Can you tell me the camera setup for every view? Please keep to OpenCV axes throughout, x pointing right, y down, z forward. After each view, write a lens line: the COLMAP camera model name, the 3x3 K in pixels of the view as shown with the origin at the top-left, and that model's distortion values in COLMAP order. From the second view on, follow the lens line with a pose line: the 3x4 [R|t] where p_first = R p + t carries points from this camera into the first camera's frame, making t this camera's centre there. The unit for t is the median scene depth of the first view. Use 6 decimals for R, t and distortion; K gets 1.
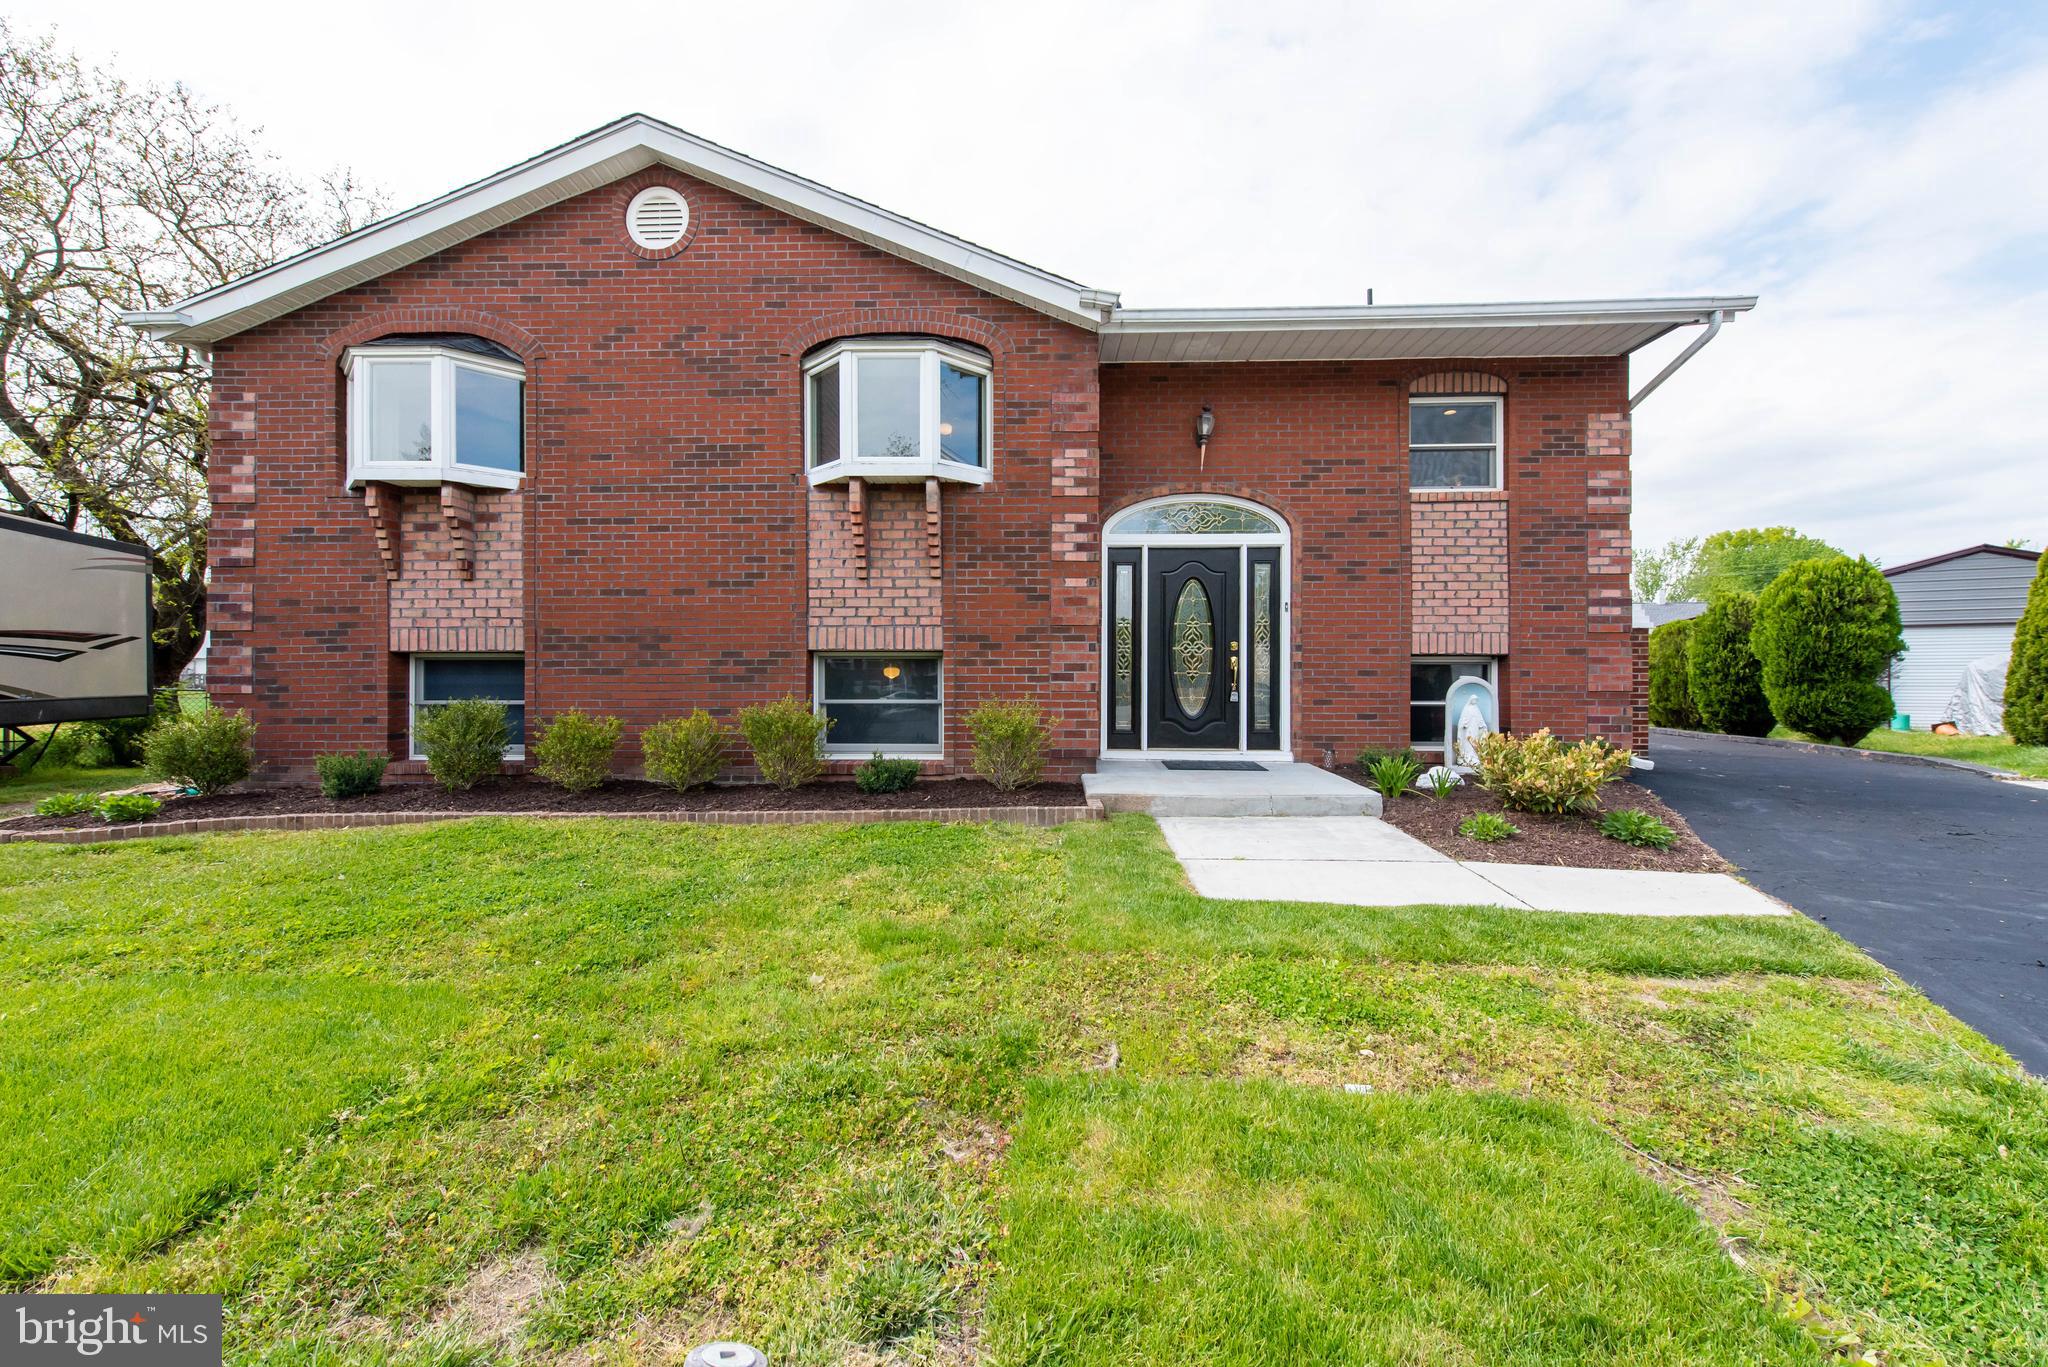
lens RADIAL K [[844.5, 0, 1022.6], [0, 844.5, 682.2], [0, 0, 1]] dist [0.010126, 0.000190]
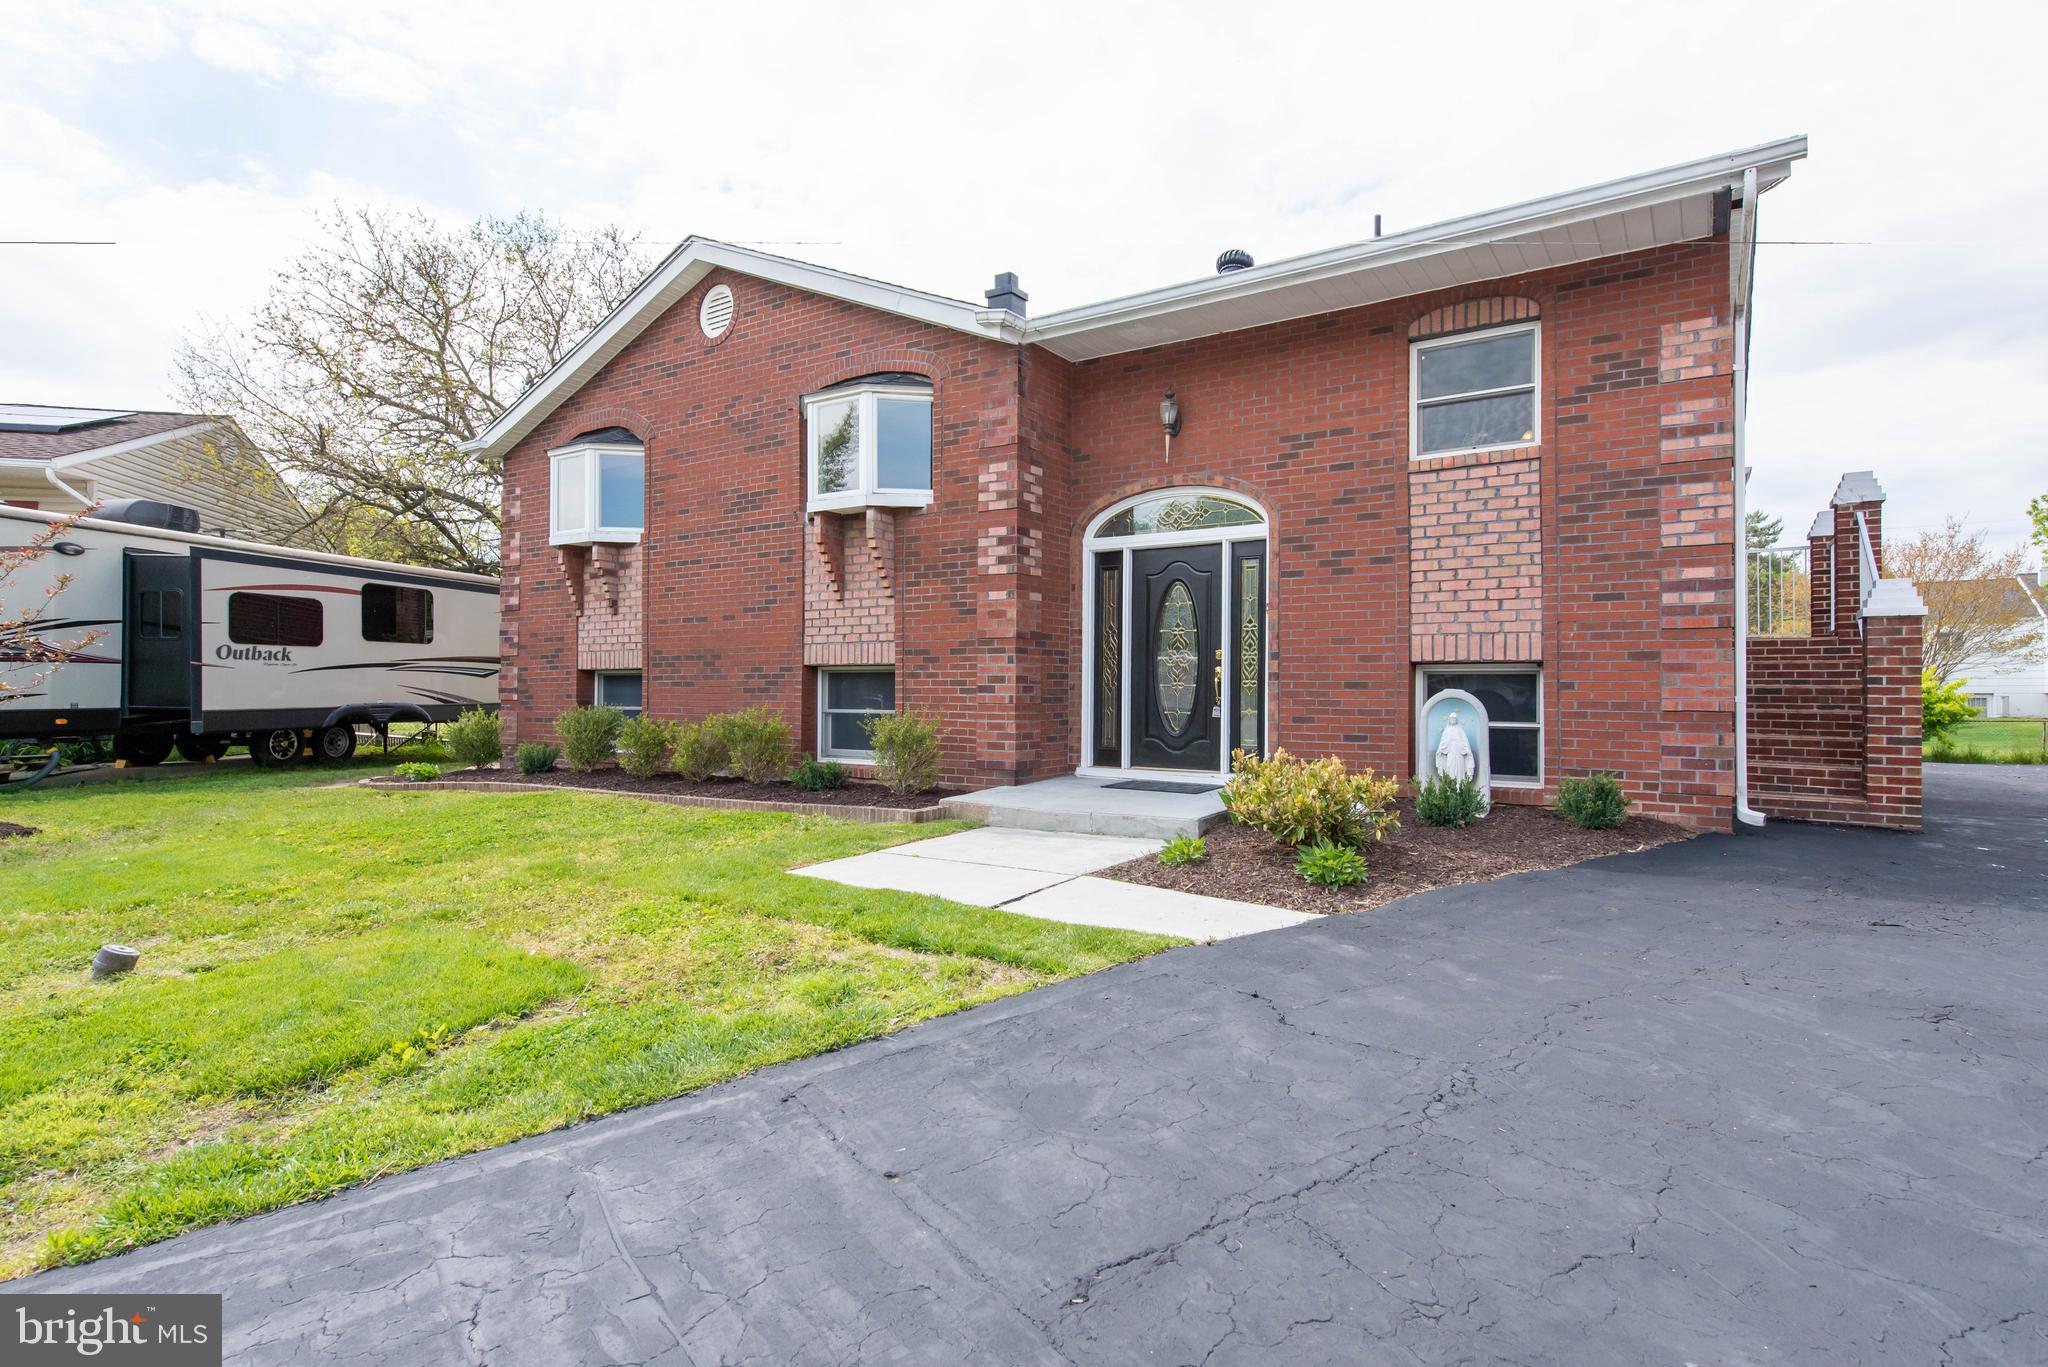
lens RADIAL K [[1030.5, 0, 1035.1], [0, 1030.5, 686.7], [0, 0, 1]] dist [0.013320, -0.006692]
pose [[0.855671, 0.000592, -0.517519, 0.717481], [-0.005240, 0.999958, -0.007519, -0.000186], [0.517493, 0.009146, 0.855639, -0.025947]]
